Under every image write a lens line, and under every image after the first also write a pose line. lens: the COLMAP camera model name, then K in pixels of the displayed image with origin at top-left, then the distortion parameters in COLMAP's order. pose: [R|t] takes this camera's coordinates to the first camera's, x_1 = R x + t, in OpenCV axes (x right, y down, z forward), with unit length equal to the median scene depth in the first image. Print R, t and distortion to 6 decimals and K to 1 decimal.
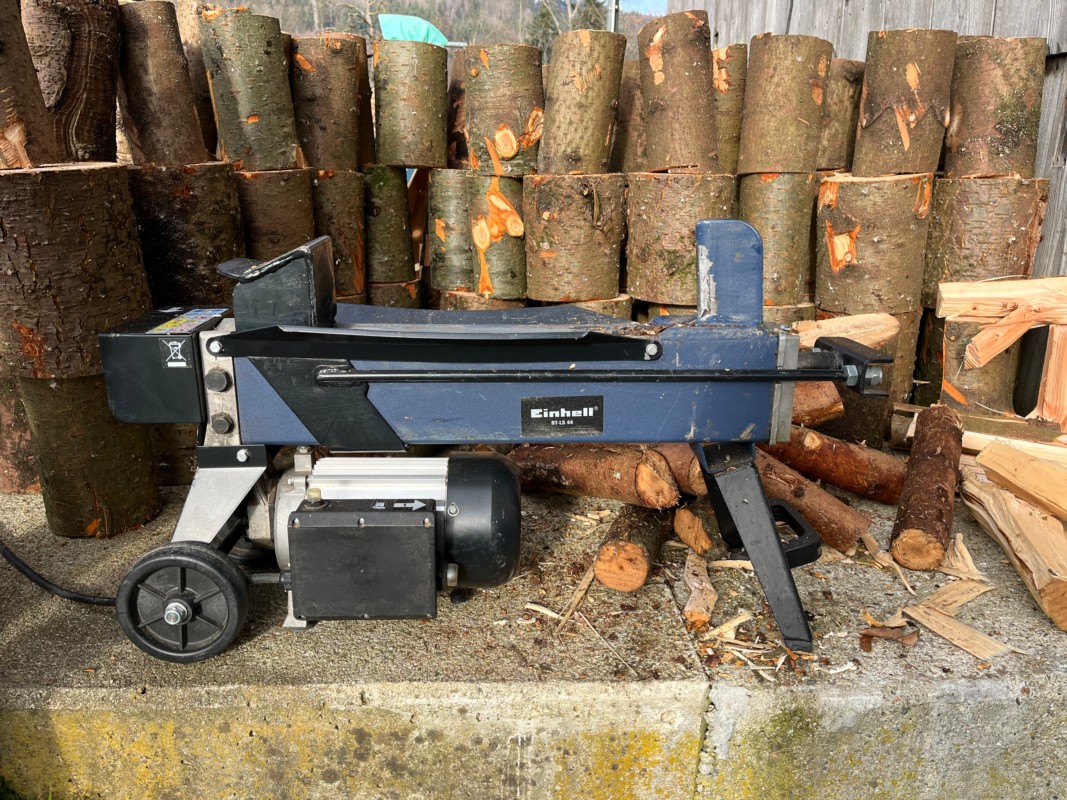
lens RADIAL K [[806.8, 0, 535.4], [0, 806.8, 403.8], [0, 0, 1]] dist [0.077507, -0.108648]
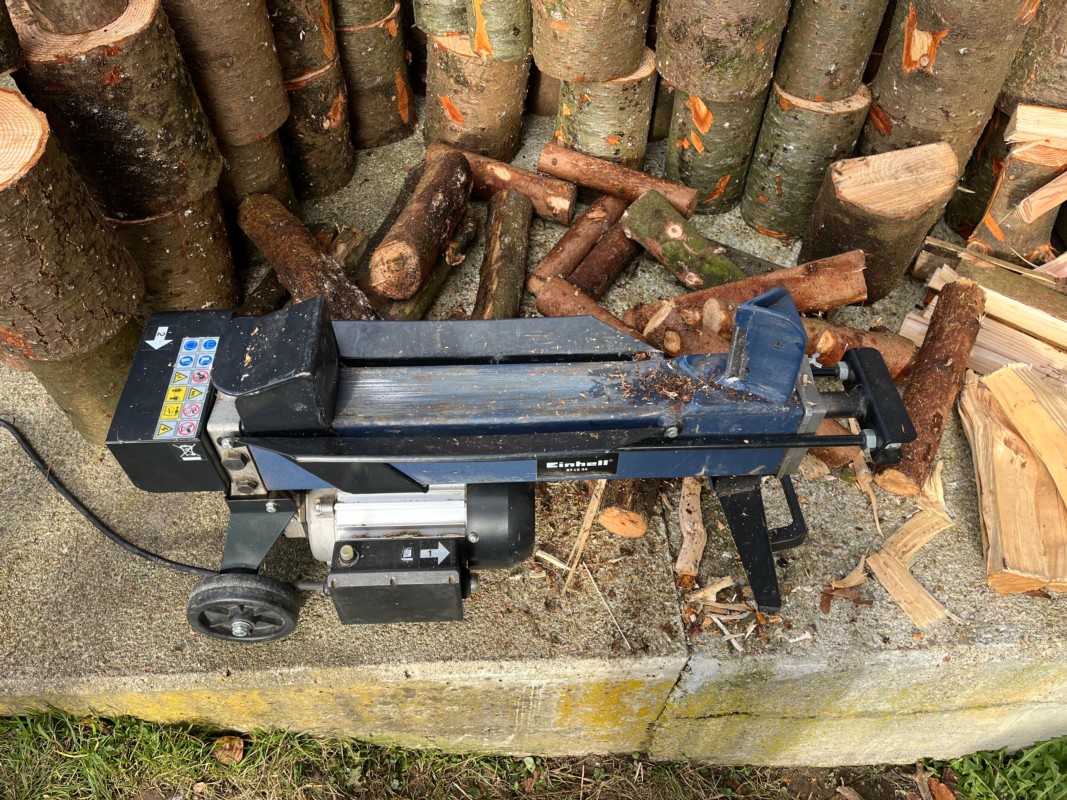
lens RADIAL K [[806.8, 0, 531.2], [0, 806.8, 399.6], [0, 0, 1]] dist [0.077507, -0.108648]
pose [[0.999934, 0.005740, 0.009967, -0.035073], [-0.010456, 0.814616, 0.579906, -0.634349], [-0.004791, -0.579972, 0.814622, 0.215919]]
